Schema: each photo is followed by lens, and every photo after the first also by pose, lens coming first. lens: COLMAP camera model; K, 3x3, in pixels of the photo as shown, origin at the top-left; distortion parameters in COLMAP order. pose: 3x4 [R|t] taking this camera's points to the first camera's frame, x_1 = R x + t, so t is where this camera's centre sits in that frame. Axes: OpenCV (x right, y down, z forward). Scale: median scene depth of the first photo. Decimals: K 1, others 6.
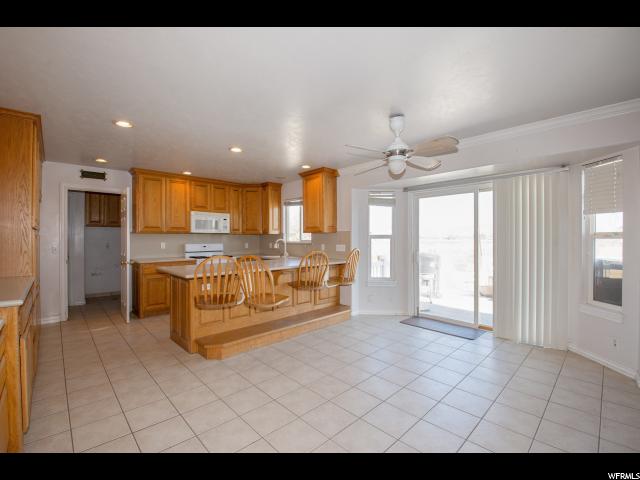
lens RADIAL K [[281.6, 0, 315.9], [0, 281.6, 239.5], [0, 0, 1]] dist [-0.001946, -0.004379]
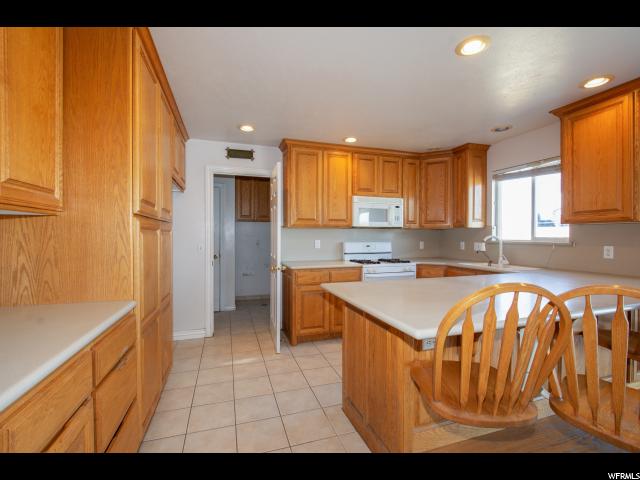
lens RADIAL K [[281.6, 0, 317.4], [0, 281.6, 239.9], [0, 0, 1]] dist [-0.001946, -0.004379]
pose [[0.905708, 0.007383, -0.423839, -0.246825], [-0.002218, 0.999917, 0.012678, 0.000791], [0.423897, -0.010542, 0.905649, 0.352713]]
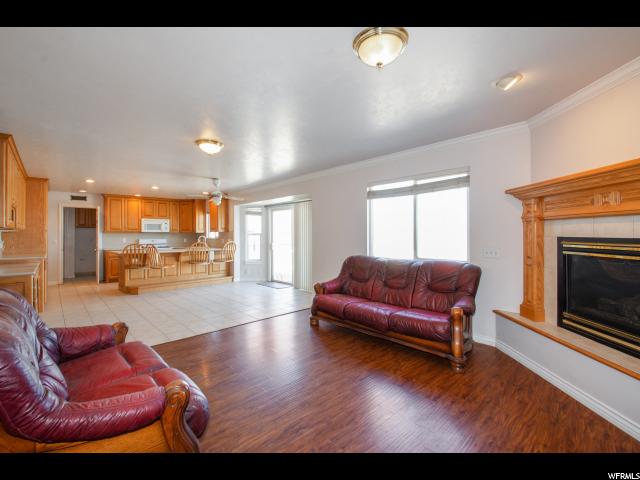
lens RADIAL K [[281.6, 0, 319.7], [0, 281.6, 235.2], [0, 0, 1]] dist [-0.001946, -0.004379]
pose [[0.999952, -0.001164, 0.009743, 0.599910], [0.001195, 0.999994, -0.003193, 0.000037], [-0.009739, 0.003204, 0.999947, -0.656869]]
